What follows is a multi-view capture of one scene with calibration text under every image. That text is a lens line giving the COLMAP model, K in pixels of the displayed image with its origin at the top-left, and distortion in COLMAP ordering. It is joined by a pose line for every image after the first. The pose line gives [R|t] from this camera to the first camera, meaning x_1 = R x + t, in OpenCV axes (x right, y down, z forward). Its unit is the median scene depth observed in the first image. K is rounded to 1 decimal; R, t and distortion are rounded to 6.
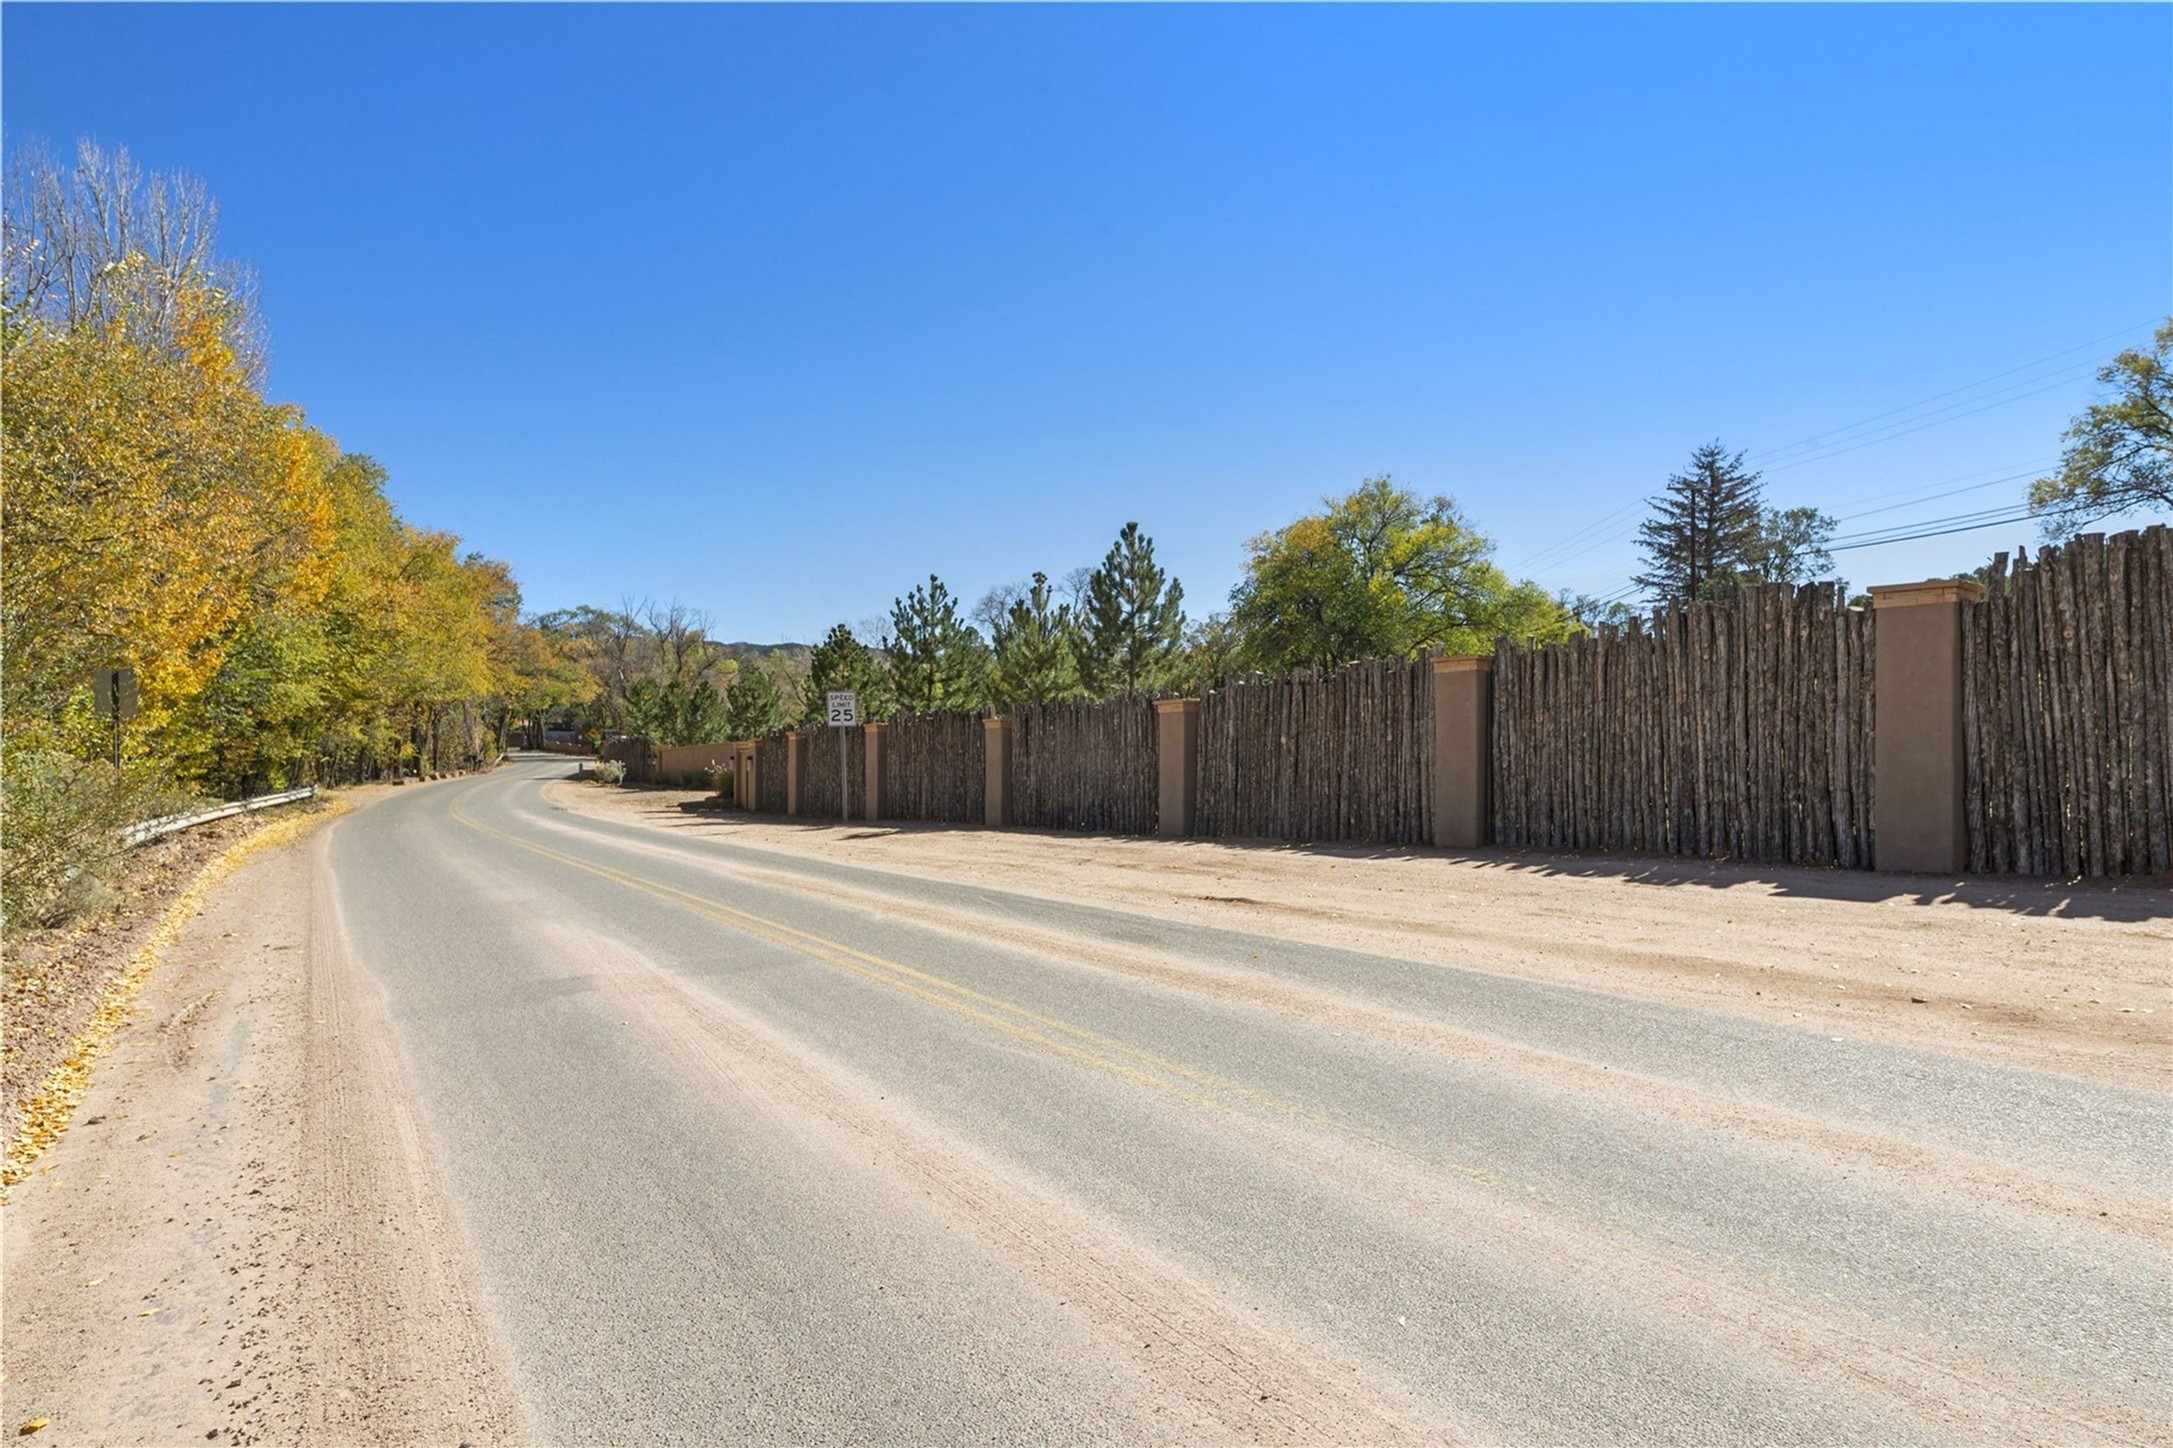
lens RADIAL K [[1018.4, 0, 1086.5], [0, 1018.4, 724.0], [0, 0, 1]] dist [-0.000007, -0.000536]
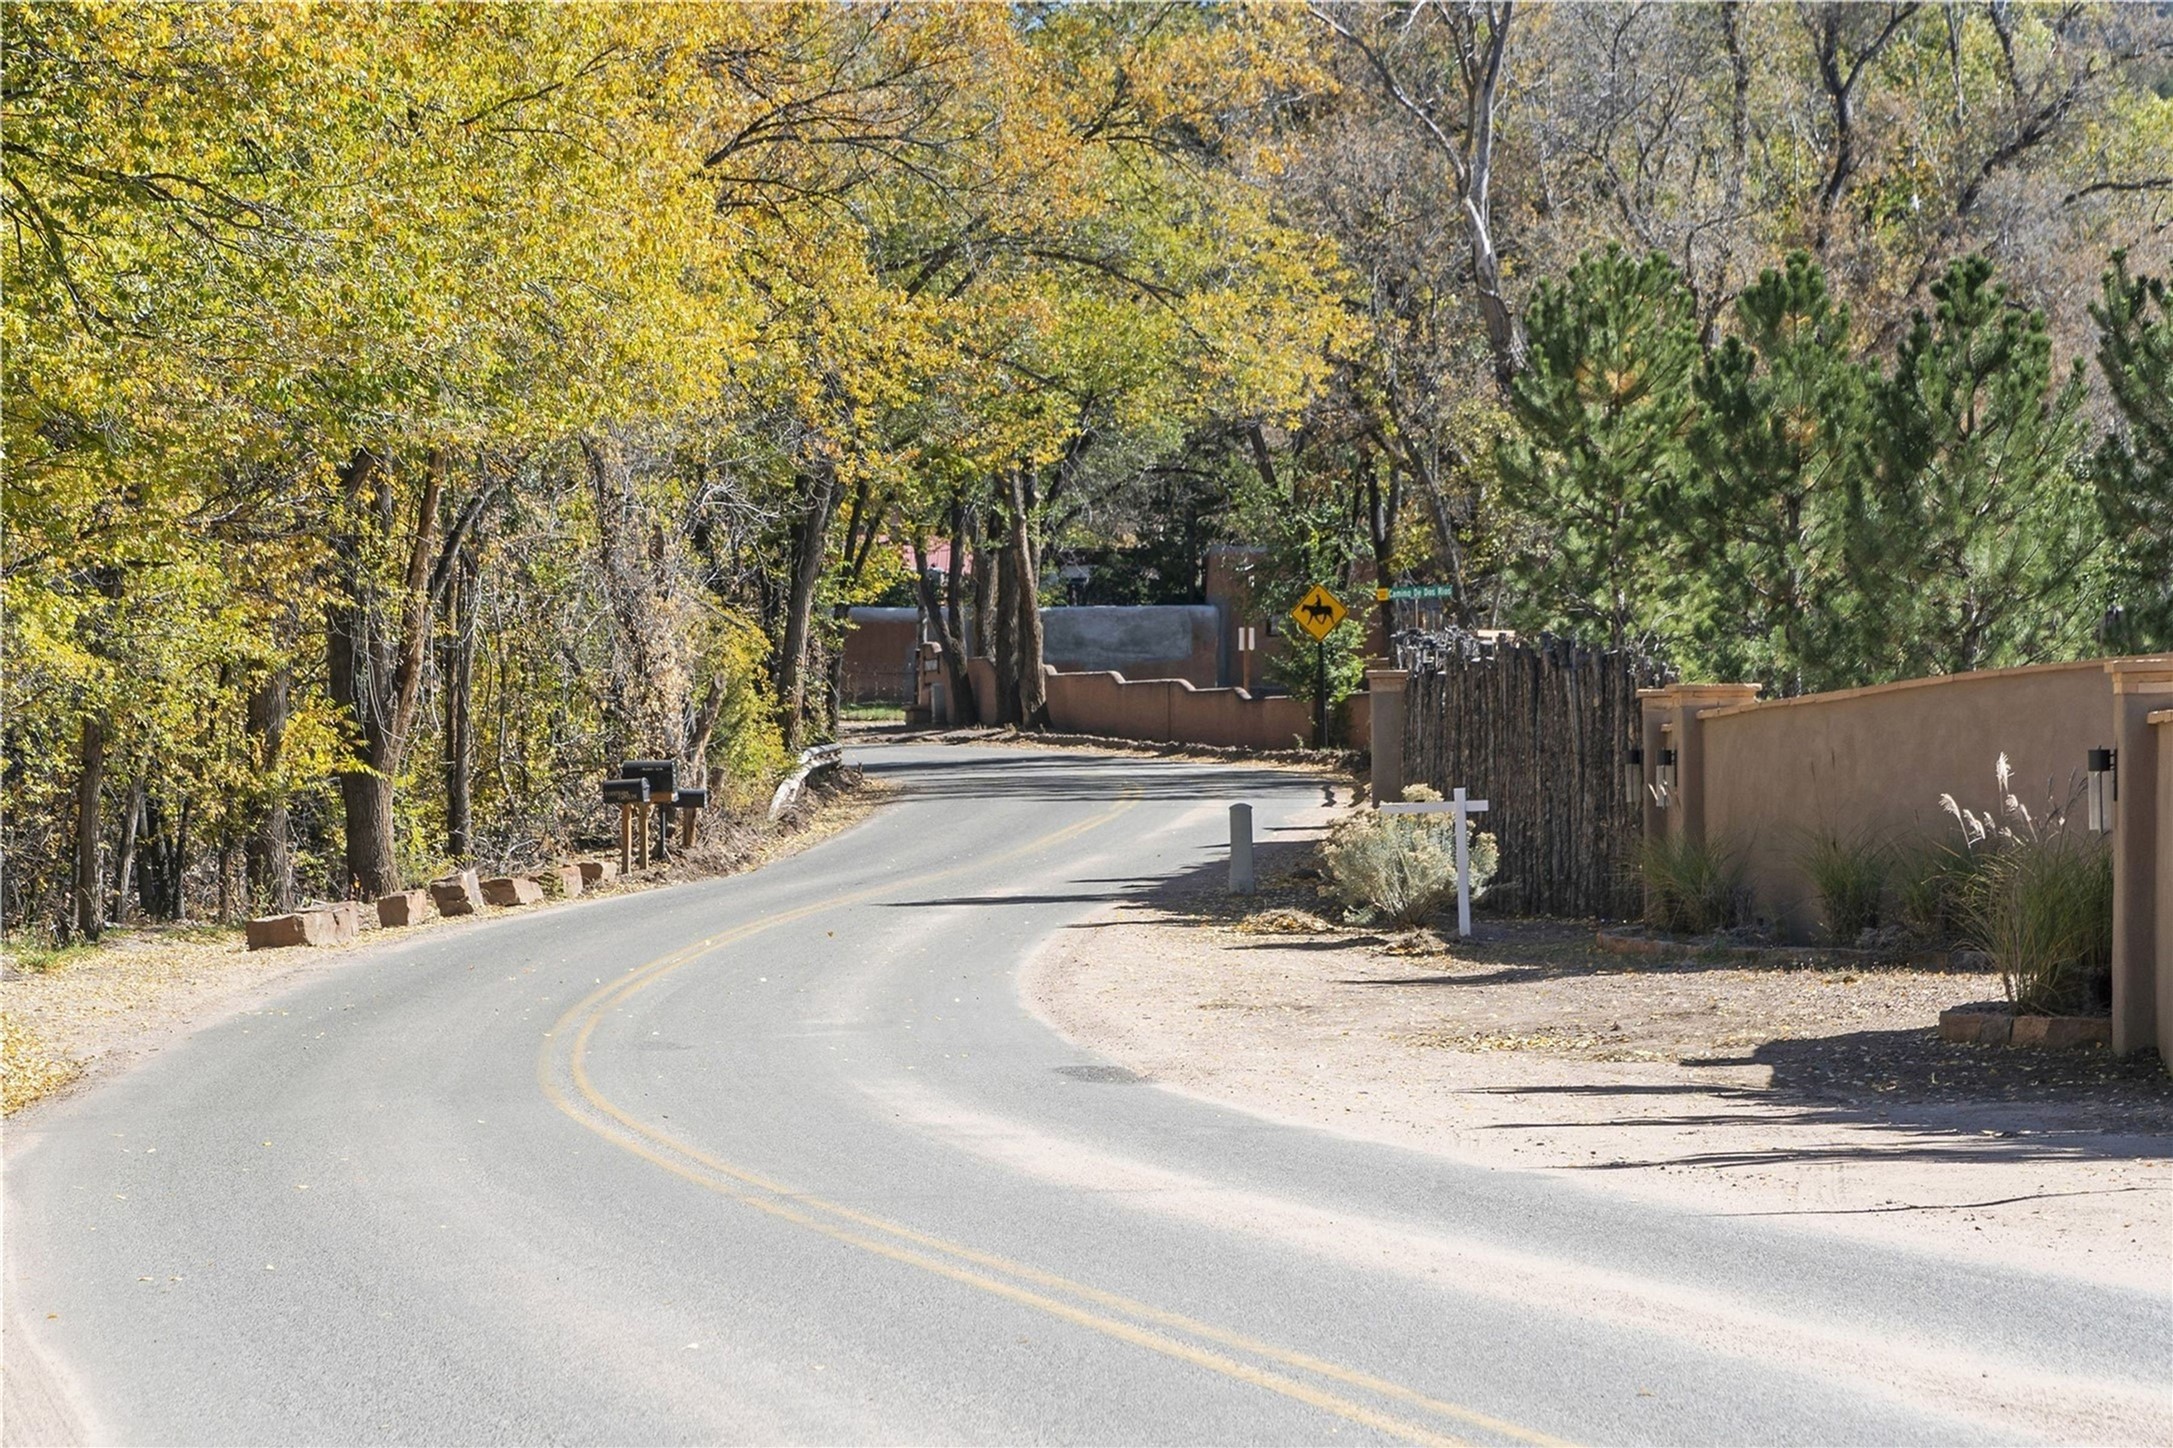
lens RADIAL K [[1161.0, 0, 1084.0], [0, 1161.0, 741.5], [0, 0, 1]] dist [0.030421, -0.021539]
pose [[0.957897, -0.034731, -0.285003, -0.483783], [0.025259, 0.999002, -0.036845, 0.035895], [0.285998, 0.028095, 0.957818, 0.843705]]
